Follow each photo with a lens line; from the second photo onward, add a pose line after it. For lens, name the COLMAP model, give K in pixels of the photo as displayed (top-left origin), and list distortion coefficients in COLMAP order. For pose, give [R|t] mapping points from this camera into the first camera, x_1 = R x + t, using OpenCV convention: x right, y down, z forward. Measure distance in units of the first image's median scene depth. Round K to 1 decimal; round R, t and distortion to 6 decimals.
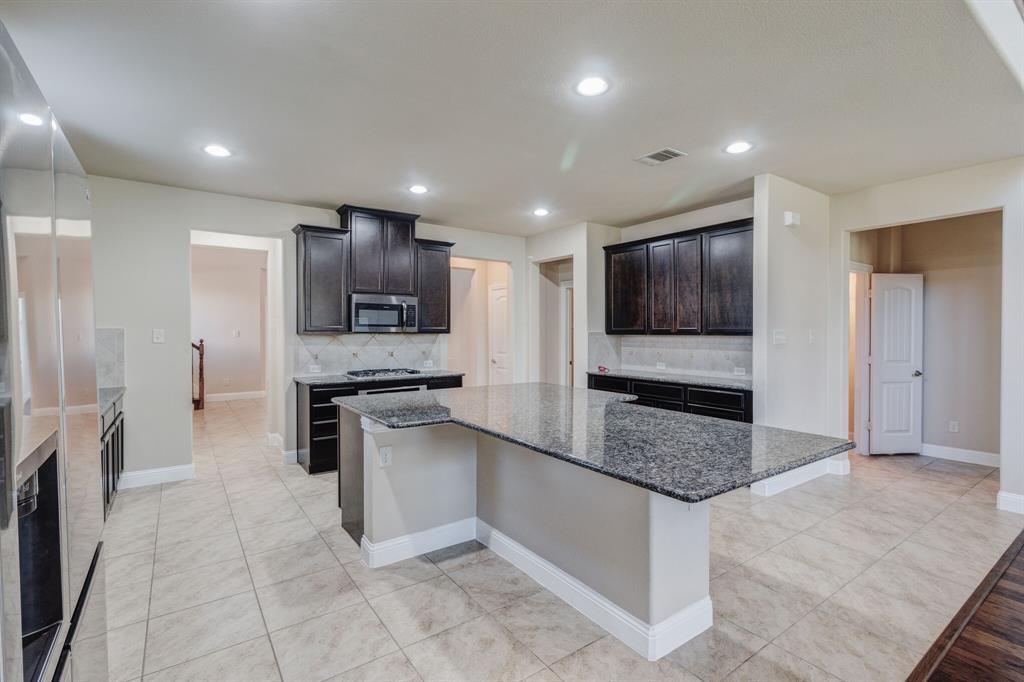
lens RADIAL K [[469.7, 0, 511.1], [0, 469.7, 336.2], [0, 0, 1]] dist [0.014021, -0.001903]
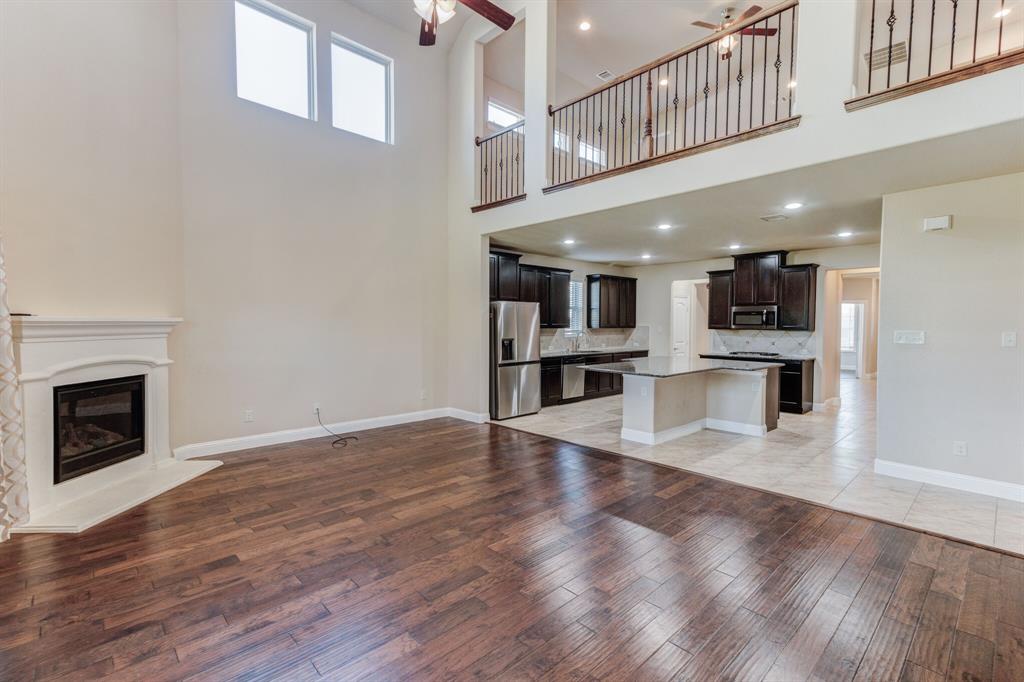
lens RADIAL K [[469.7, 0, 511.1], [0, 469.7, 336.2], [0, 0, 1]] dist [0.014021, -0.001903]
pose [[0.146192, 0.027276, -0.988880, 1.242810], [-0.016056, 0.999554, 0.025196, -0.010791], [0.989126, 0.012194, 0.146564, -0.053800]]
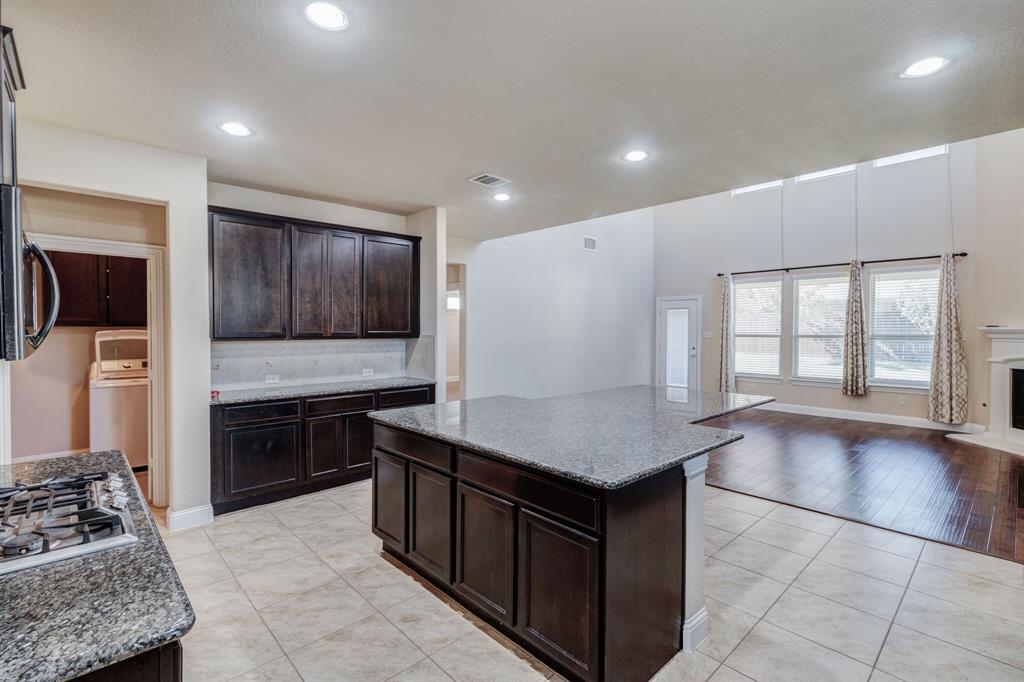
lens RADIAL K [[469.7, 0, 511.1], [0, 469.7, 336.2], [0, 0, 1]] dist [0.014021, -0.001903]
pose [[-0.140648, -0.017172, 0.989911, -0.577257], [0.009110, 0.999785, 0.018638, -0.022069], [-0.990018, 0.011640, -0.140462, 0.795890]]
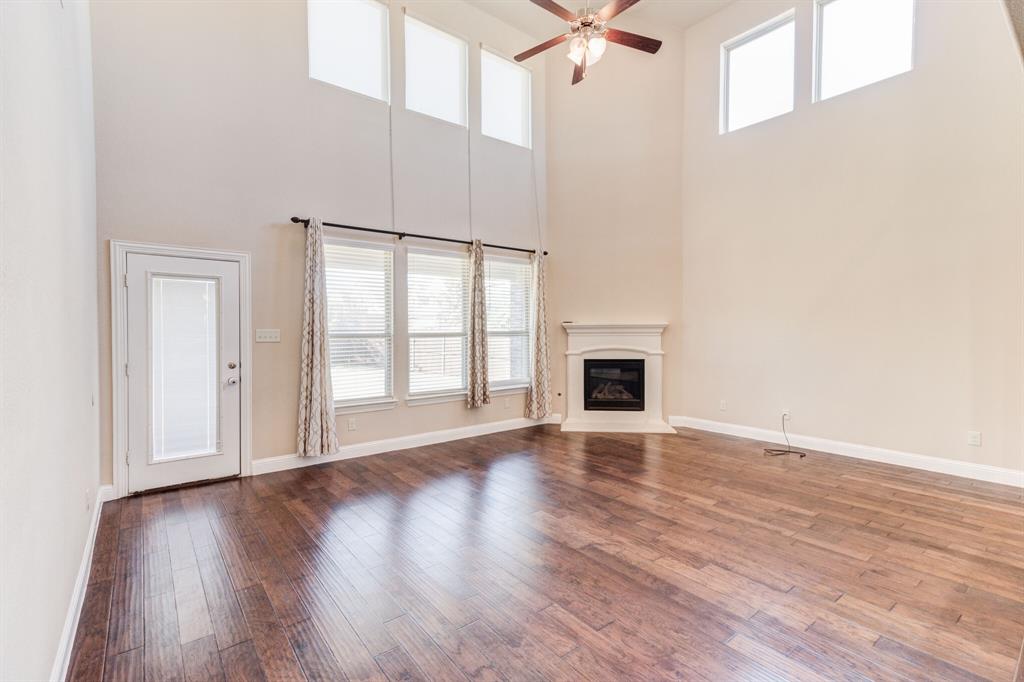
lens RADIAL K [[469.7, 0, 511.1], [0, 469.7, 336.2], [0, 0, 1]] dist [0.014021, -0.001903]
pose [[-0.998437, 0.005446, -0.055628, 0.724726], [0.004106, 0.999699, 0.024171, -0.006292], [0.055743, 0.023905, -0.998159, 0.715063]]
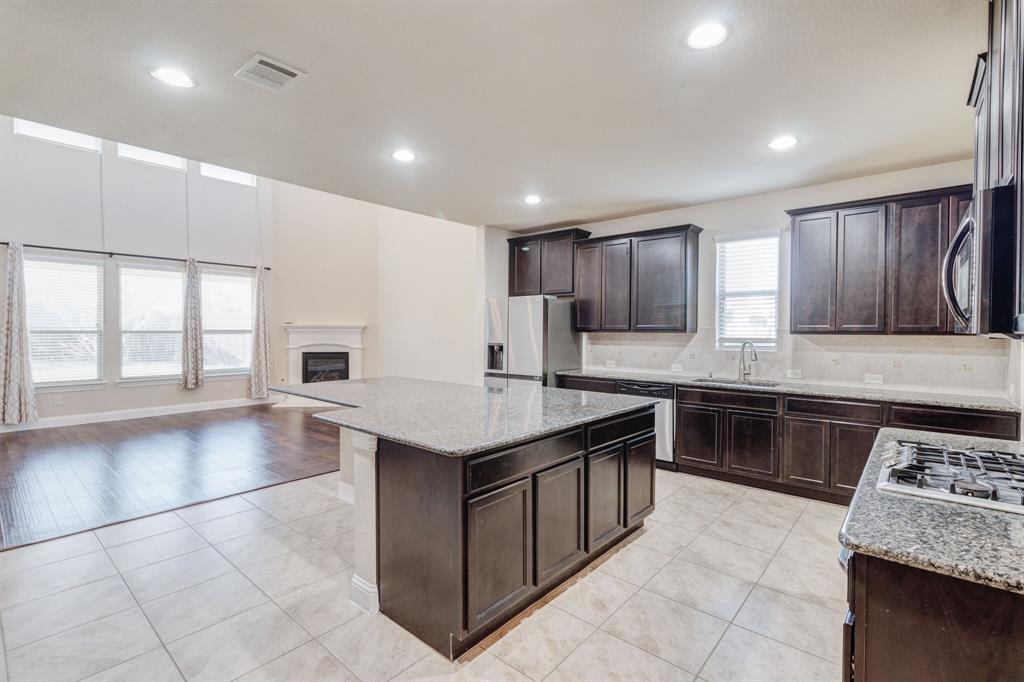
lens RADIAL K [[469.7, 0, 511.1], [0, 469.7, 336.2], [0, 0, 1]] dist [0.014021, -0.001903]
pose [[-0.970931, -0.002067, -0.239352, 0.100986], [-0.007926, 0.999692, 0.023517, -0.012823], [0.239230, 0.024731, -0.970648, 1.266060]]
